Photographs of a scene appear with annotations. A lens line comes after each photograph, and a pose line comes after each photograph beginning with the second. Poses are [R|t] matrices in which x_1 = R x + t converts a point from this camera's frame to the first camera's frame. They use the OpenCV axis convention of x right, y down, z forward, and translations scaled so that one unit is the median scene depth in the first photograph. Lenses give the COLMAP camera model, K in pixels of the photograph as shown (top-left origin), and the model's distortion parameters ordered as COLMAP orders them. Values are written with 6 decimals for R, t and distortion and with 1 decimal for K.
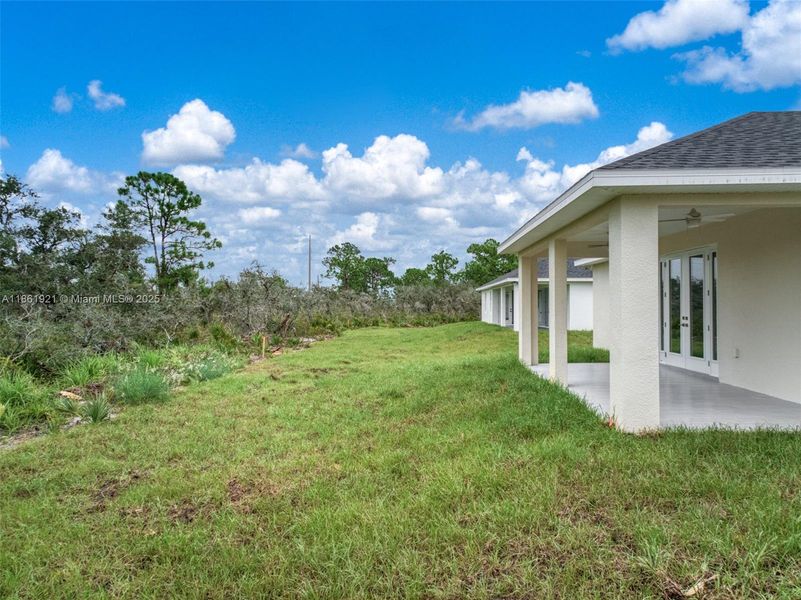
lens RADIAL K [[649.3, 0, 401.2], [0, 649.3, 281.8], [0, 0, 1]] dist [0.000776, 0.002231]
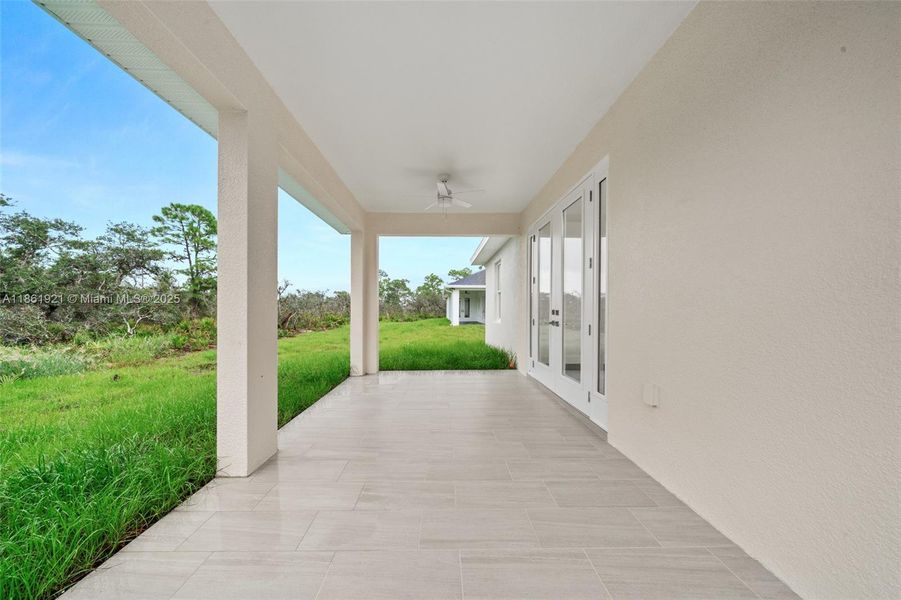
lens RADIAL K [[368.7, 0, 445.1], [0, 368.7, 305.9], [0, 0, 1]] dist [-0.000403, 0.000042]
pose [[0.998858, 0.004003, 0.047616, 0.106236], [-0.005274, 0.999632, 0.026597, 0.013765], [-0.047492, -0.026818, 0.998512, 0.219826]]
